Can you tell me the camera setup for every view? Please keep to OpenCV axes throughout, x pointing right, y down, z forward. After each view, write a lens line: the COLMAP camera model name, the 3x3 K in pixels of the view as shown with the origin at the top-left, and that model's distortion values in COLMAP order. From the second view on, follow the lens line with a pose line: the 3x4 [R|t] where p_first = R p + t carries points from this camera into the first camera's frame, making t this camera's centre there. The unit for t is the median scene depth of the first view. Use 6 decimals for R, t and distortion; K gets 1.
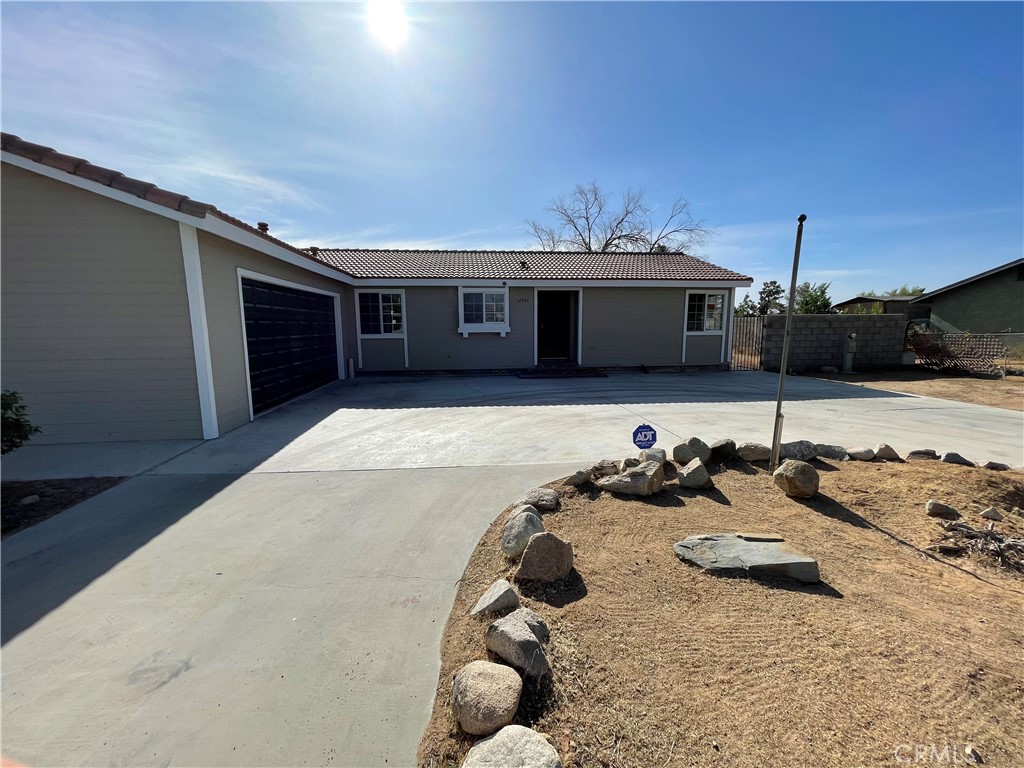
lens RADIAL K [[413.3, 0, 510.7], [0, 413.3, 382.0], [0, 0, 1]] dist [-0.003069, 0.000259]
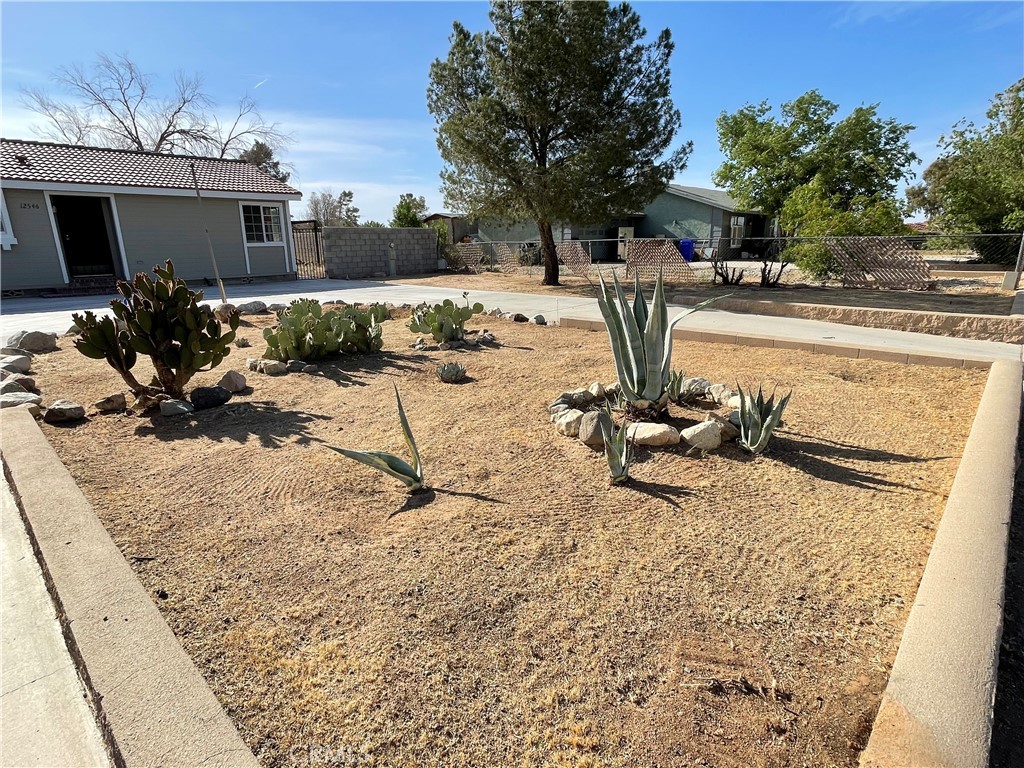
lens RADIAL K [[533.6, 0, 509.8], [0, 533.6, 384.1], [0, 0, 1]] dist [-0.001224, 0.000840]
pose [[0.764080, -0.171082, 0.622023, 0.041257], [0.097275, 0.983725, 0.151073, 0.096429], [-0.637745, -0.054924, 0.768286, -0.511412]]
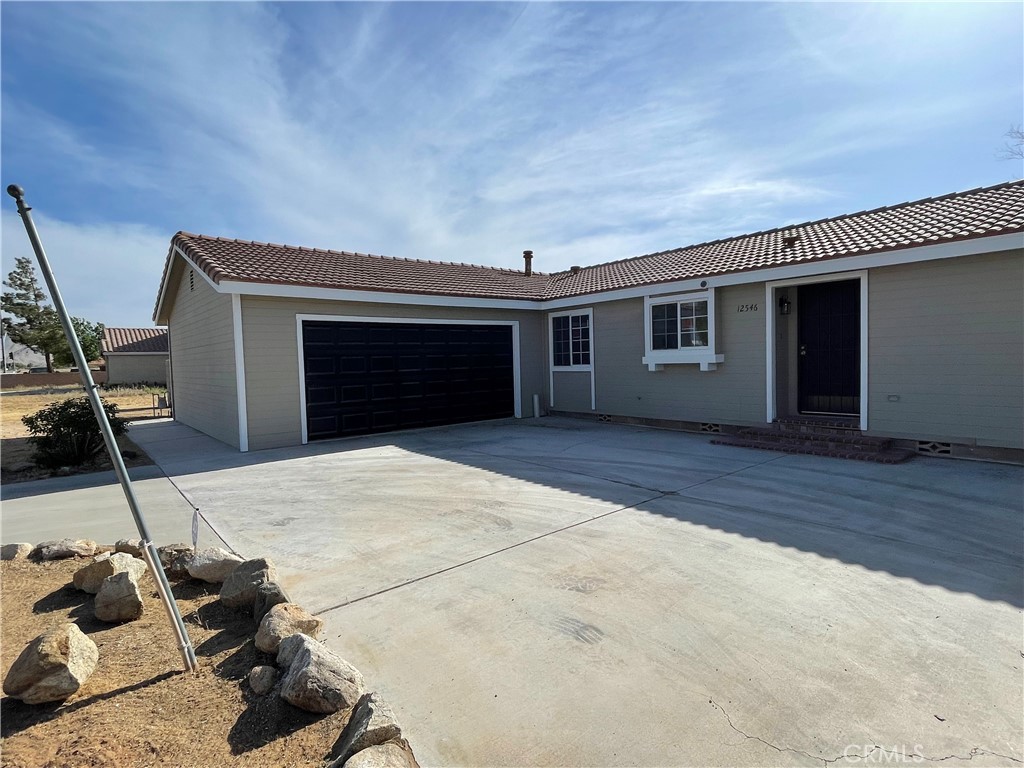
lens RADIAL K [[533.6, 0, 509.8], [0, 533.6, 384.1], [0, 0, 1]] dist [-0.001224, 0.000840]
pose [[0.553669, 0.030588, -0.832175, 0.490554], [-0.088972, 0.995778, -0.022594, -0.047880], [0.827970, 0.086550, 0.554052, 0.340140]]
